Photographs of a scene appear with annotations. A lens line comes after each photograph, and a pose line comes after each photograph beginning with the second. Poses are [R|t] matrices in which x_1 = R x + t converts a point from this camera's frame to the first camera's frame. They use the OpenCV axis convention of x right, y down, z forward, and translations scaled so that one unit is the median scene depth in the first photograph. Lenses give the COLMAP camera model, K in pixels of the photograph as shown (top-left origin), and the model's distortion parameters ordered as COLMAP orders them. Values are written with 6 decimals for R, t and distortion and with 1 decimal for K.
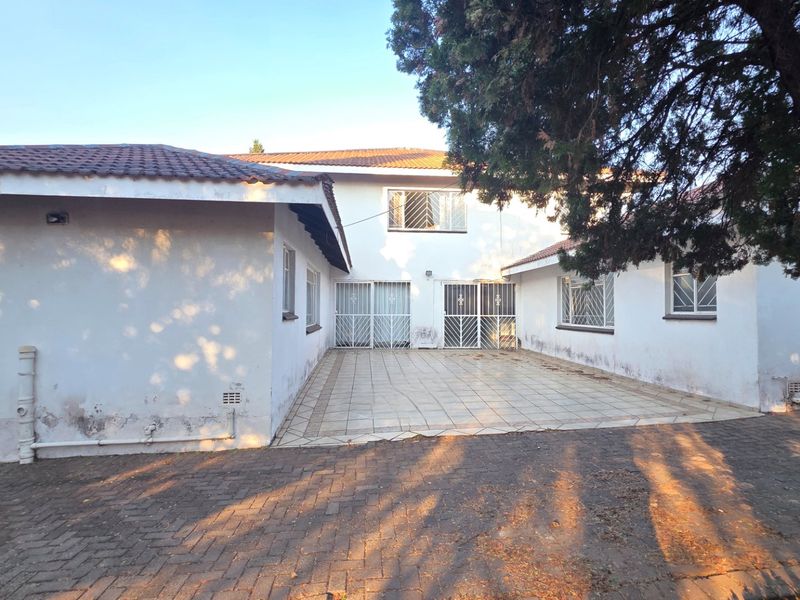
lens RADIAL K [[426.6, 0, 403.0], [0, 426.6, 294.6], [0, 0, 1]] dist [0.004323, -0.003607]
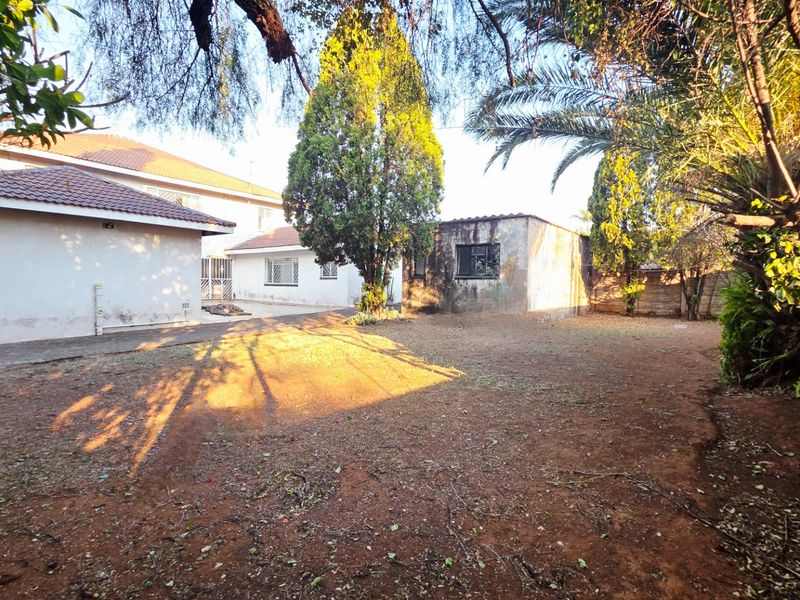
lens RADIAL K [[426.6, 0, 399.4], [0, 426.6, 298.8], [0, 0, 1]] dist [0.004323, -0.003607]
pose [[0.676395, -0.015370, 0.736379, -1.397526], [-0.041930, 0.997357, 0.059332, 0.001647], [-0.735344, -0.071008, 0.673963, -1.596670]]
